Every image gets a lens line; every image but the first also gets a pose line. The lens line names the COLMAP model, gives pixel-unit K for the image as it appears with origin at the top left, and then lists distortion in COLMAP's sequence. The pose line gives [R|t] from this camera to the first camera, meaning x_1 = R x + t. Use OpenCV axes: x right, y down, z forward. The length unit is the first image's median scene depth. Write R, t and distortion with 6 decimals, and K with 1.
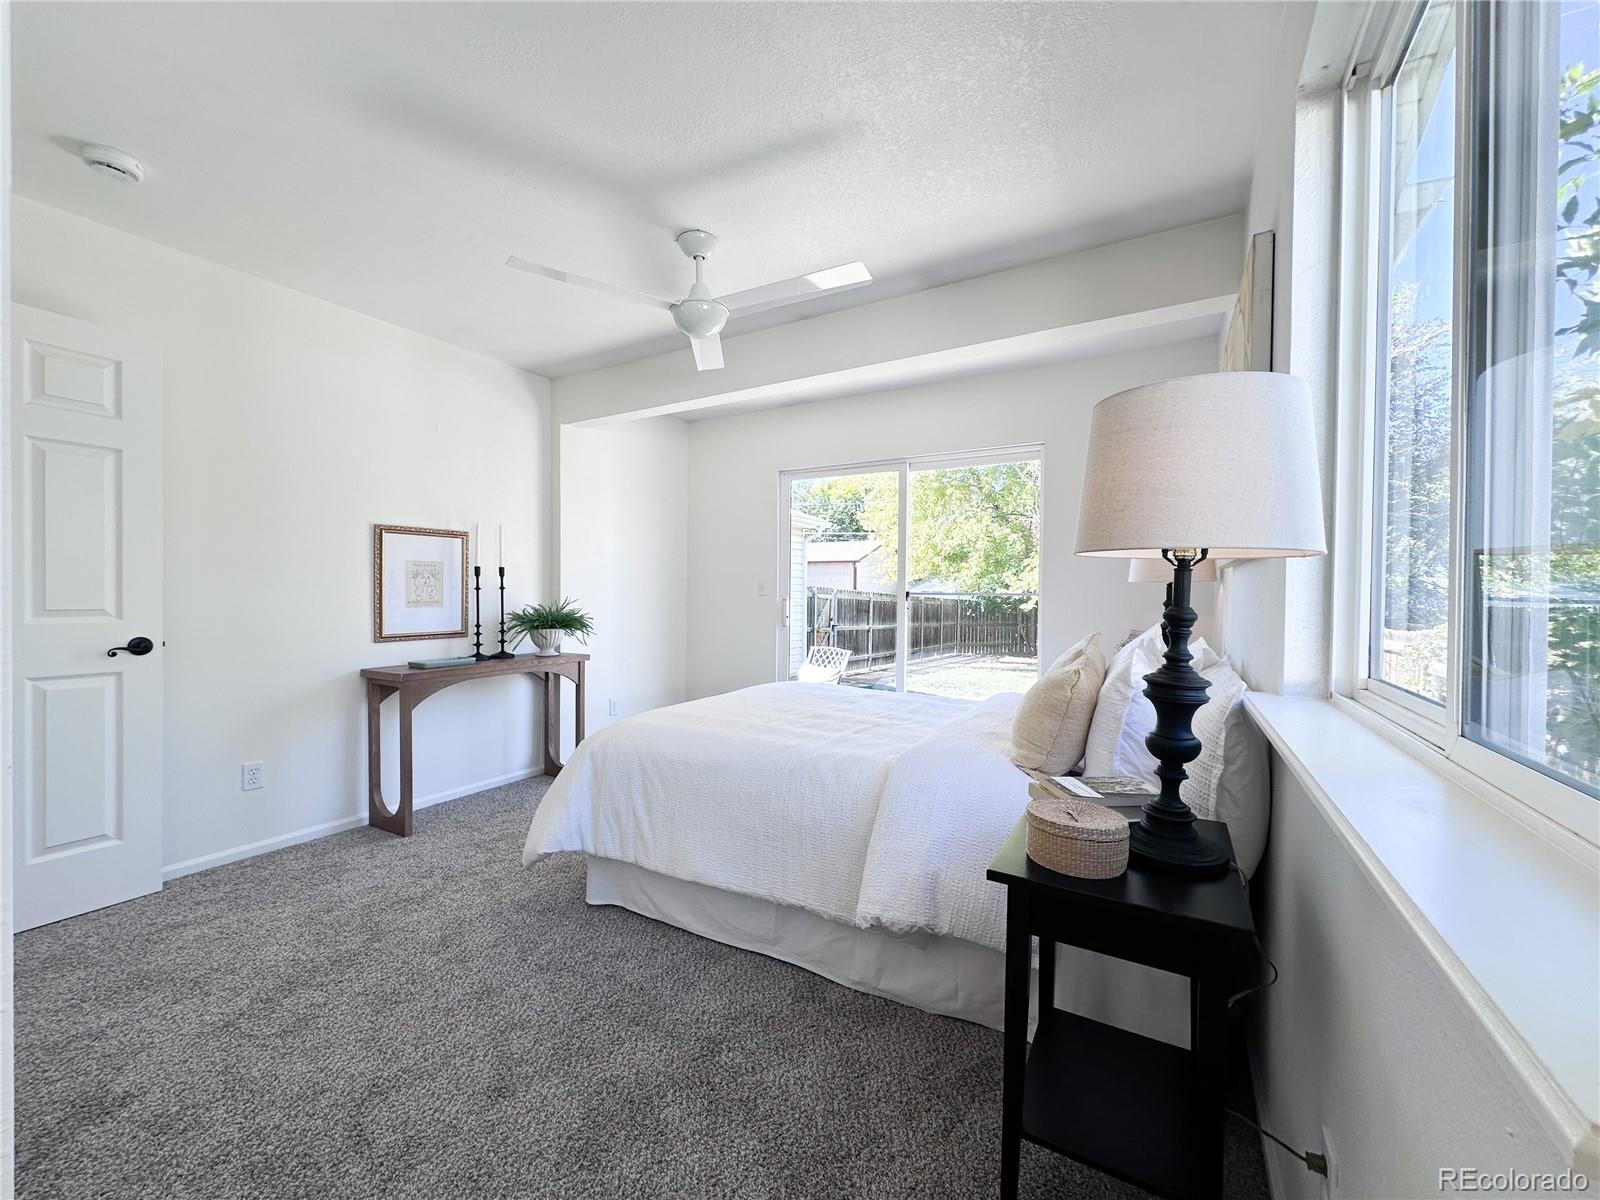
lens RADIAL K [[637.8, 0, 800.0], [0, 637.8, 600.0], [0, 0, 1]] dist [-0.001930, -0.000051]
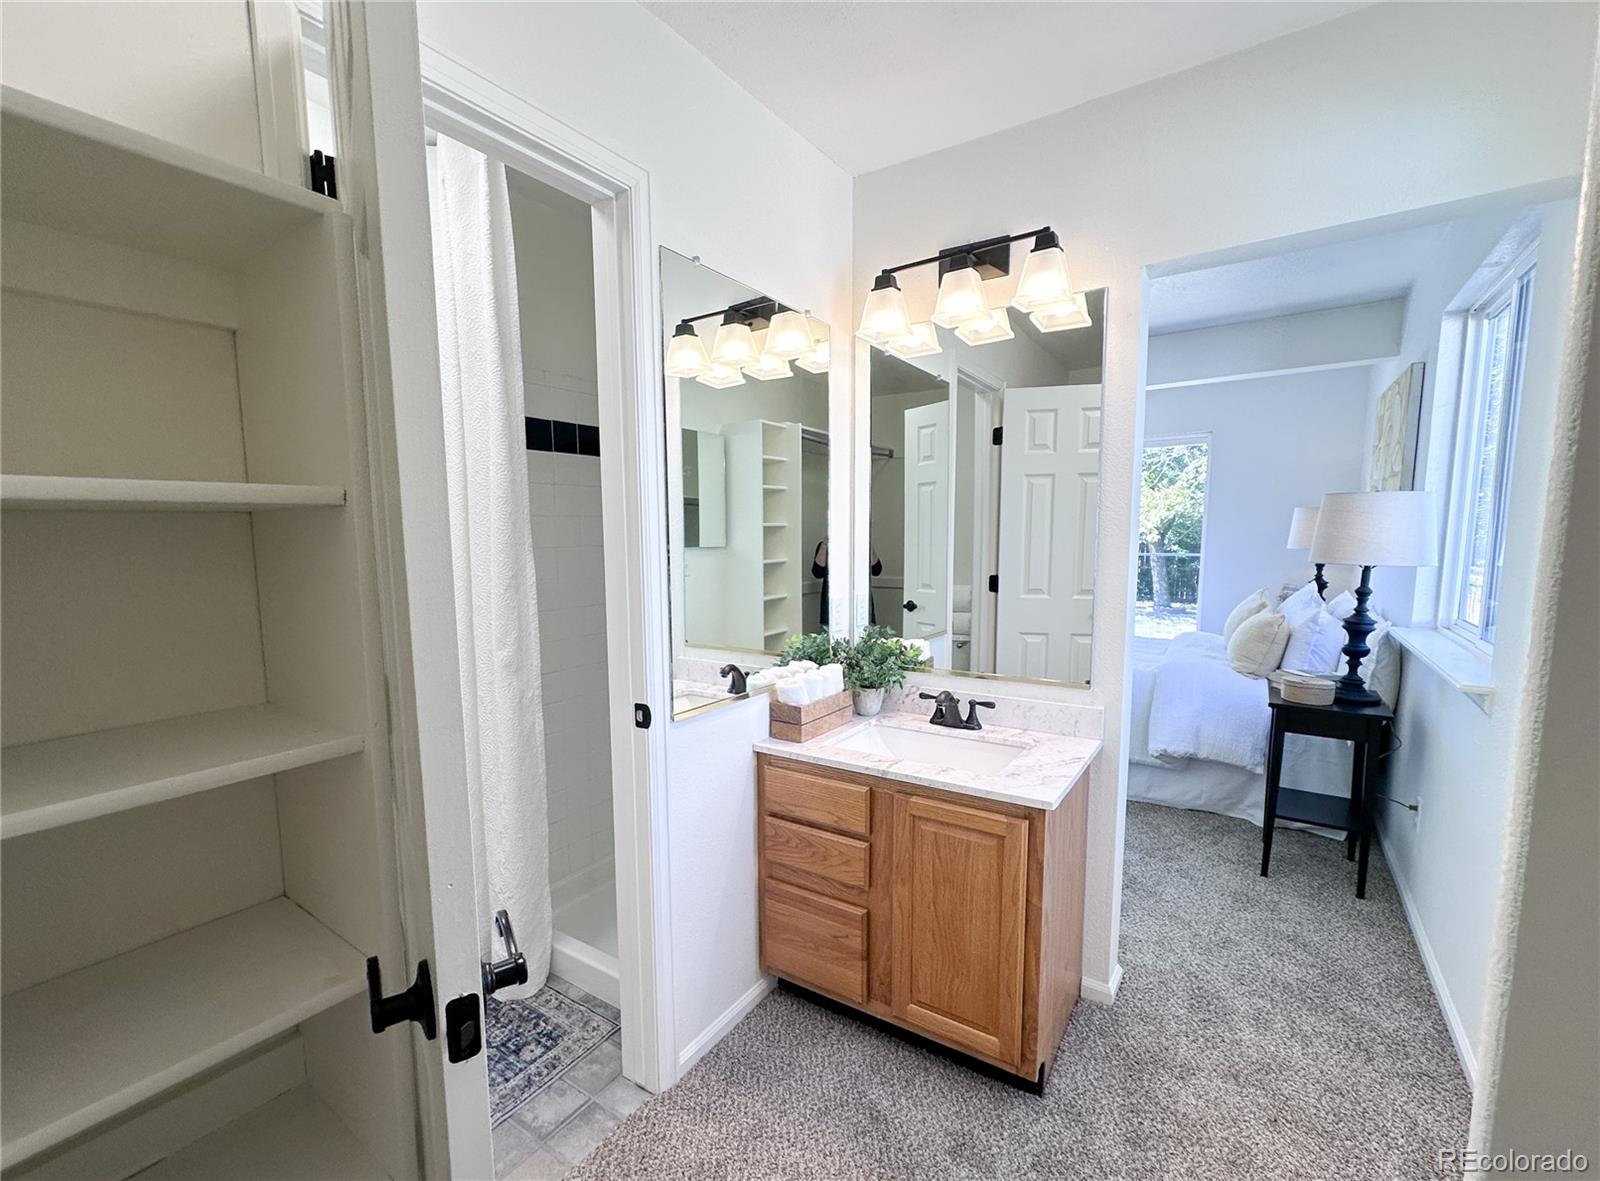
lens RADIAL K [[698.6, 0, 769.6], [0, 698.6, 612.8], [0, 0, 1]] dist [0.000761, 0.000131]
pose [[0.996066, -0.011224, -0.087902, -1.184667], [0.020325, 0.994439, 0.103338, -0.186103], [0.086253, -0.104718, 0.990755, -1.510674]]
